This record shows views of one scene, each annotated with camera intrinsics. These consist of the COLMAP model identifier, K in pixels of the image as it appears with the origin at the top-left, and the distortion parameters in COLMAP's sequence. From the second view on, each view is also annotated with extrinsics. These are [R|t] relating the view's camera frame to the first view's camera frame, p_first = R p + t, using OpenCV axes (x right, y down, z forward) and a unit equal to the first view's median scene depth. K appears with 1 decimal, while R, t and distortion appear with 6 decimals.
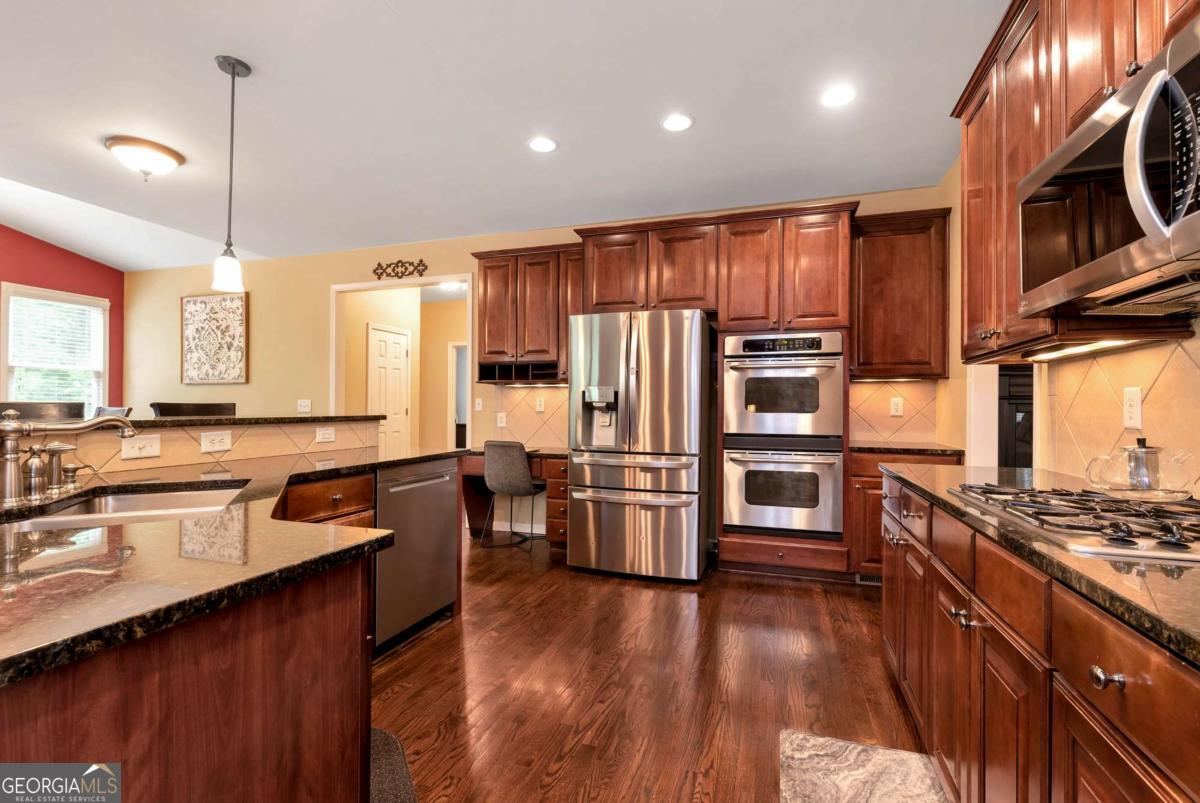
lens RADIAL K [[539.9, 0, 599.1], [0, 539.9, 403.5], [0, 0, 1]] dist [0.007570, -0.001825]
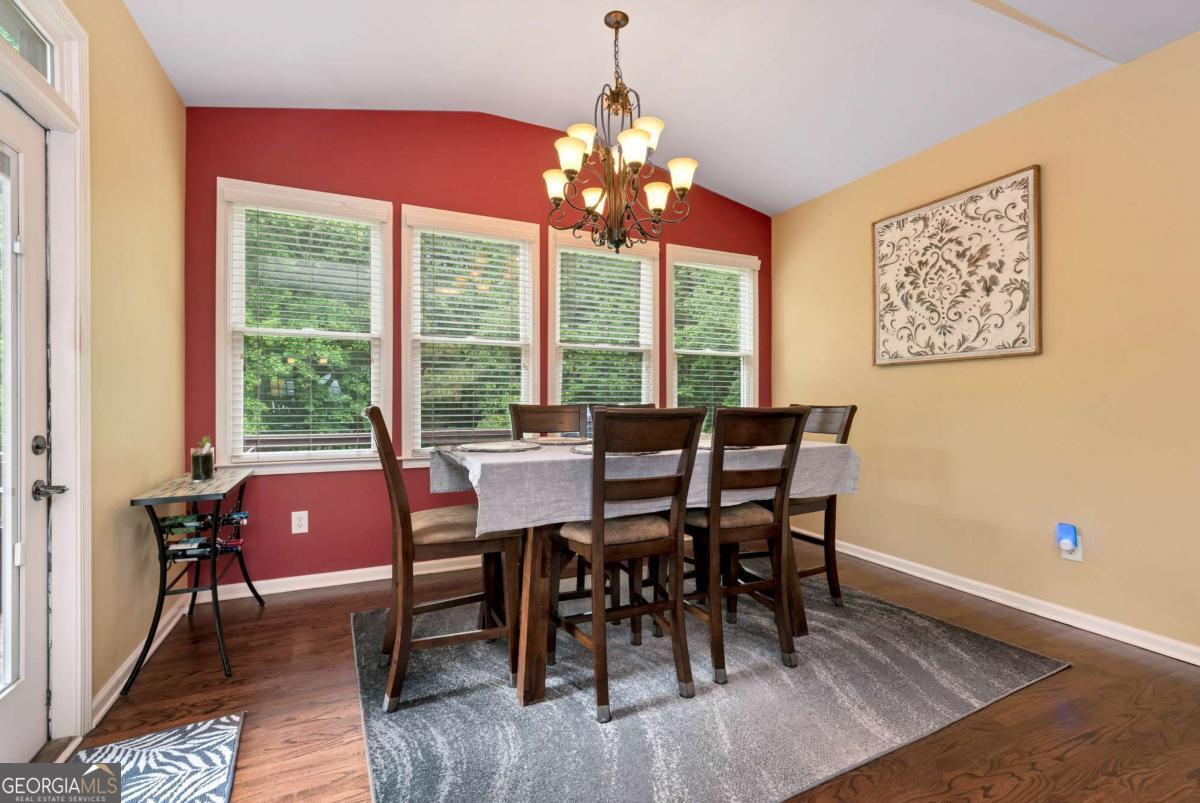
lens RADIAL K [[539.9, 0, 598.8], [0, 539.9, 405.9], [0, 0, 1]] dist [0.007570, -0.001825]
pose [[0.684266, -0.004214, -0.729221, -0.555582], [0.011745, 0.999917, 0.005242, 0.002190], [0.729138, -0.012152, 0.684259, 0.369671]]
